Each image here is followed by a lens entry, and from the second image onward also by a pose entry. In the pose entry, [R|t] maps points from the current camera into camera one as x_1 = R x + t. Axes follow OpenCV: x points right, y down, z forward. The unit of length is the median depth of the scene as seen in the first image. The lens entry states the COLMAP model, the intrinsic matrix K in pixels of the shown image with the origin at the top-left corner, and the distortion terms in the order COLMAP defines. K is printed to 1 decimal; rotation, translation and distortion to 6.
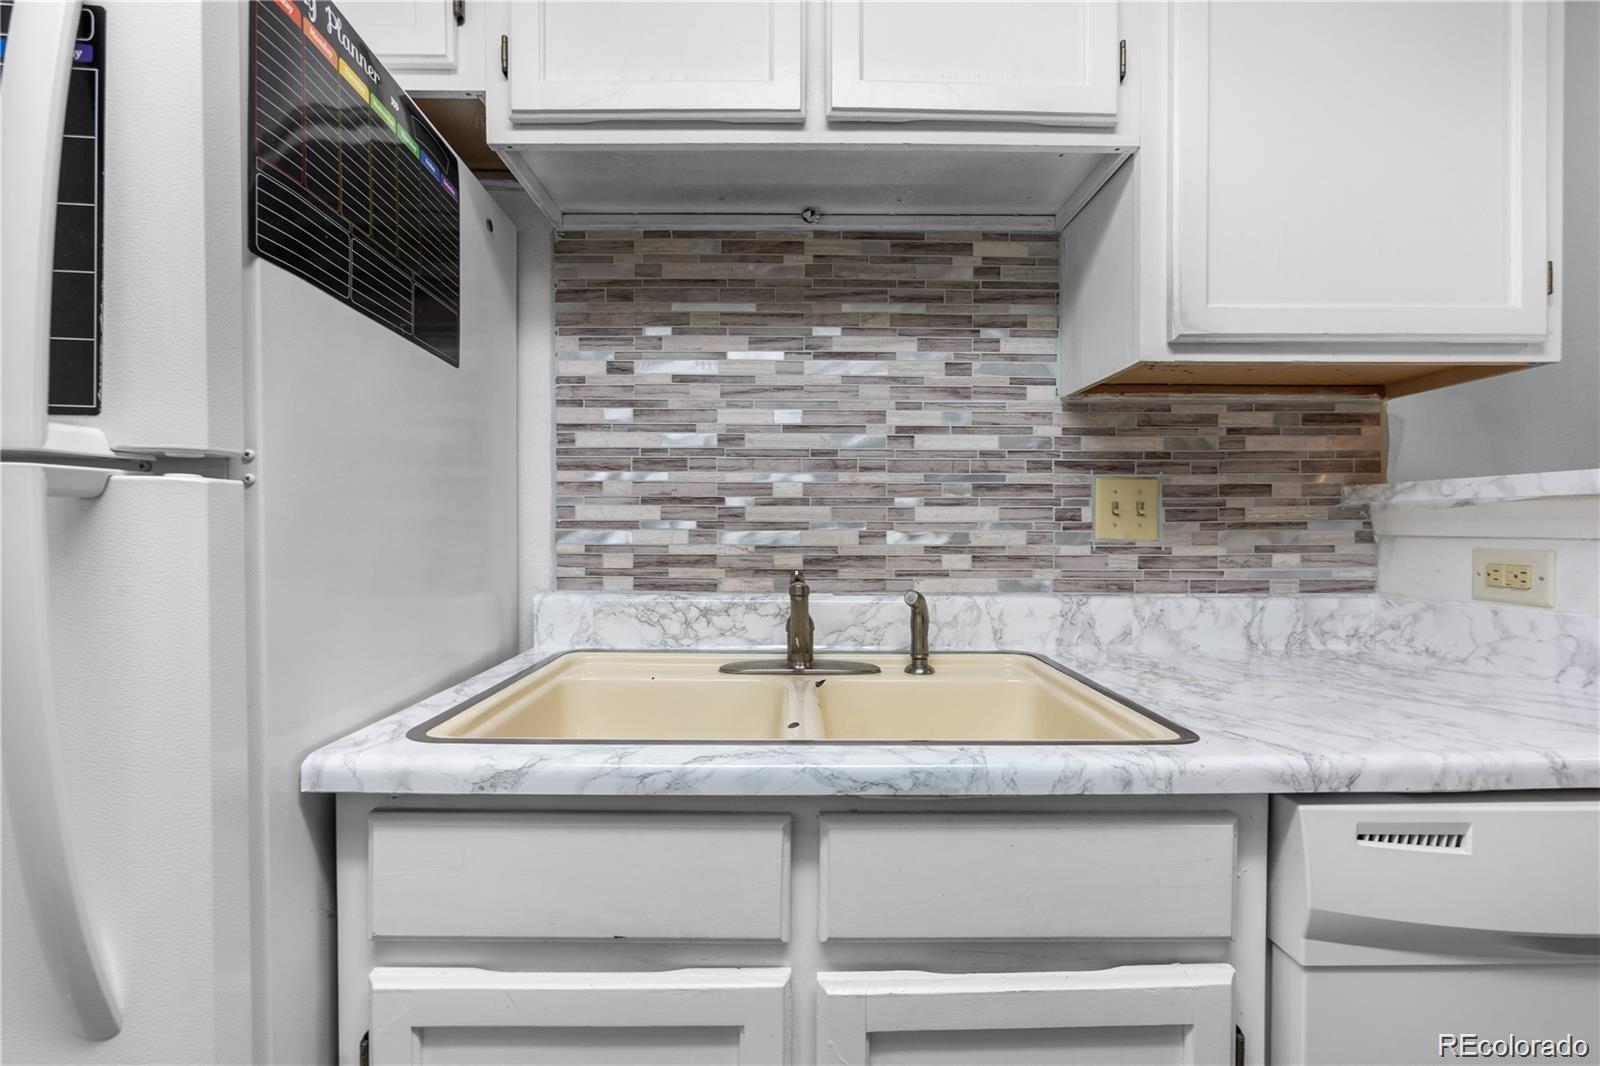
lens RADIAL K [[722.1, 0, 797.1], [0, 722.1, 537.0], [0, 0, 1]] dist [-0.008187, 0.000627]
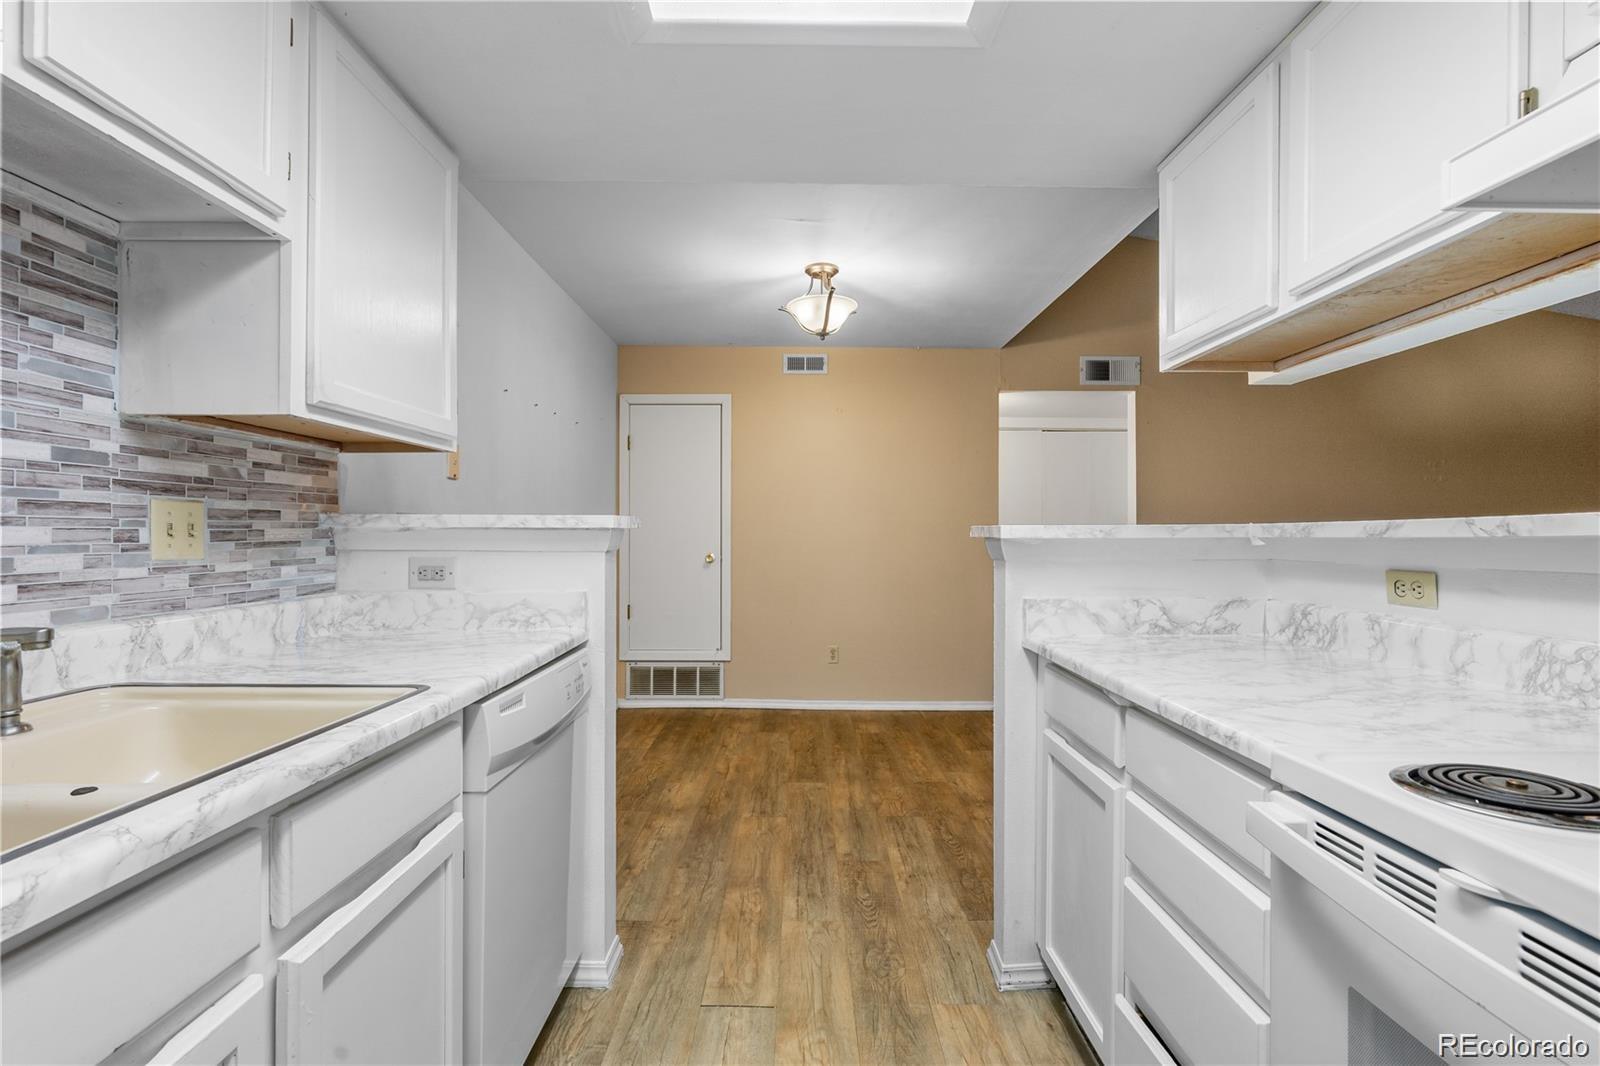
lens RADIAL K [[722.1, 0, 797.1], [0, 722.1, 537.0], [0, 0, 1]] dist [-0.008187, 0.000627]
pose [[0.018439, -0.005192, 0.999817, -0.563962], [0.011840, 0.999918, 0.004974, -0.023599], [-0.999760, 0.011747, 0.018499, 0.088875]]
